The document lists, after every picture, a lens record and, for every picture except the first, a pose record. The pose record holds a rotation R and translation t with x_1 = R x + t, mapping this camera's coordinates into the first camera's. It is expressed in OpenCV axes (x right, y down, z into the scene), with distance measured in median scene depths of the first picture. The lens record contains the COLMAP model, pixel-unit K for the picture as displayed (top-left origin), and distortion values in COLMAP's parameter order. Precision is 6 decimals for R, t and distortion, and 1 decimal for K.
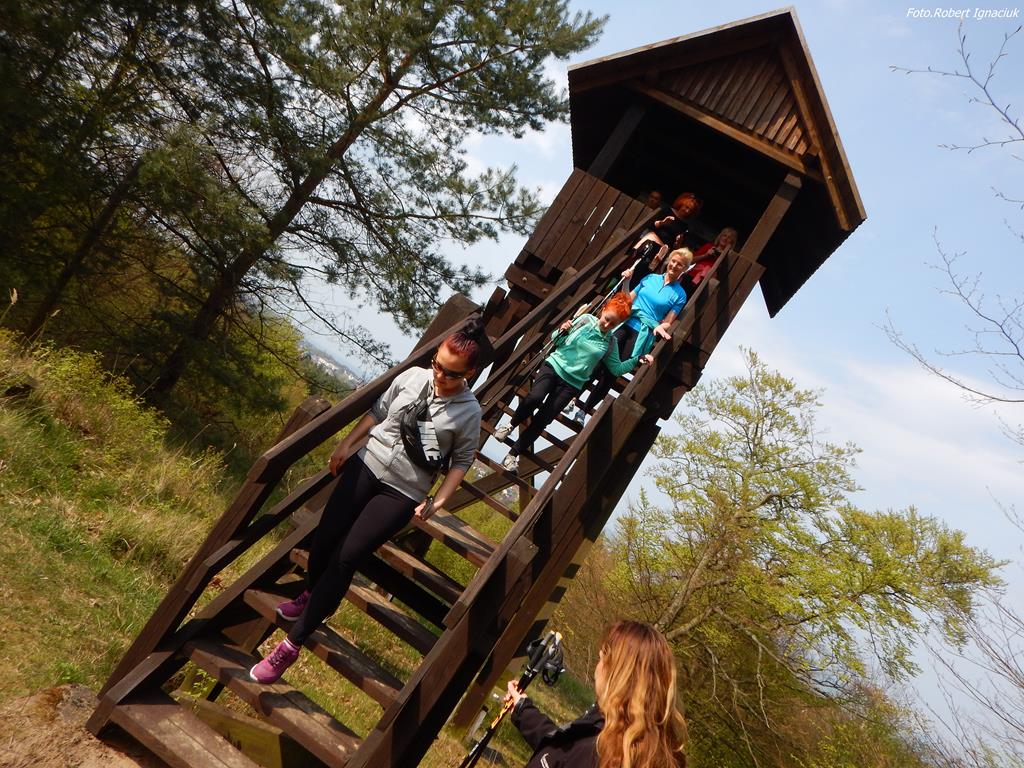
lens RADIAL K [[722.1, 0, 508.7], [0, 722.1, 376.4], [0, 0, 1]] dist [-0.005566, -0.003430]
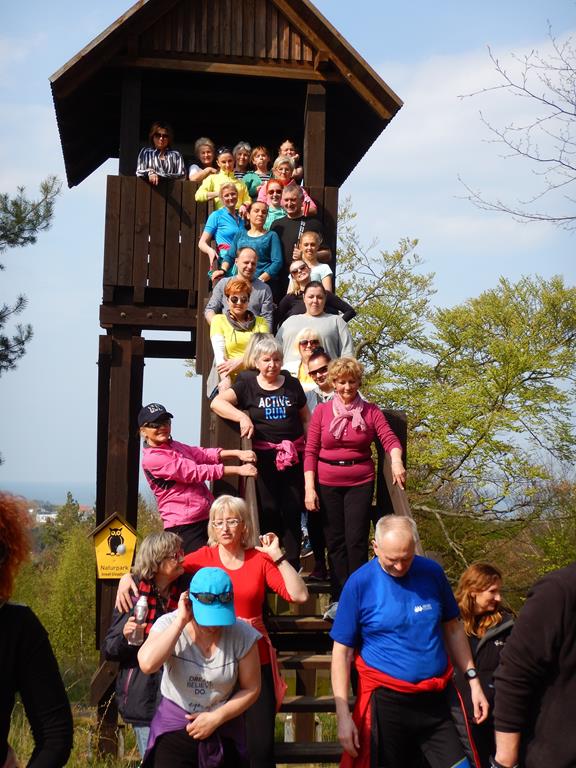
lens RADIAL K [[1050.4, 0, 290.5], [0, 1050.4, 370.2], [0, 0, 1]] dist [0.014427, 0.000000]
pose [[0.816156, -0.496655, 0.295336, -0.150790], [0.464853, 0.867931, 0.174951, -0.134641], [-0.343222, -0.005500, 0.939238, -0.198263]]
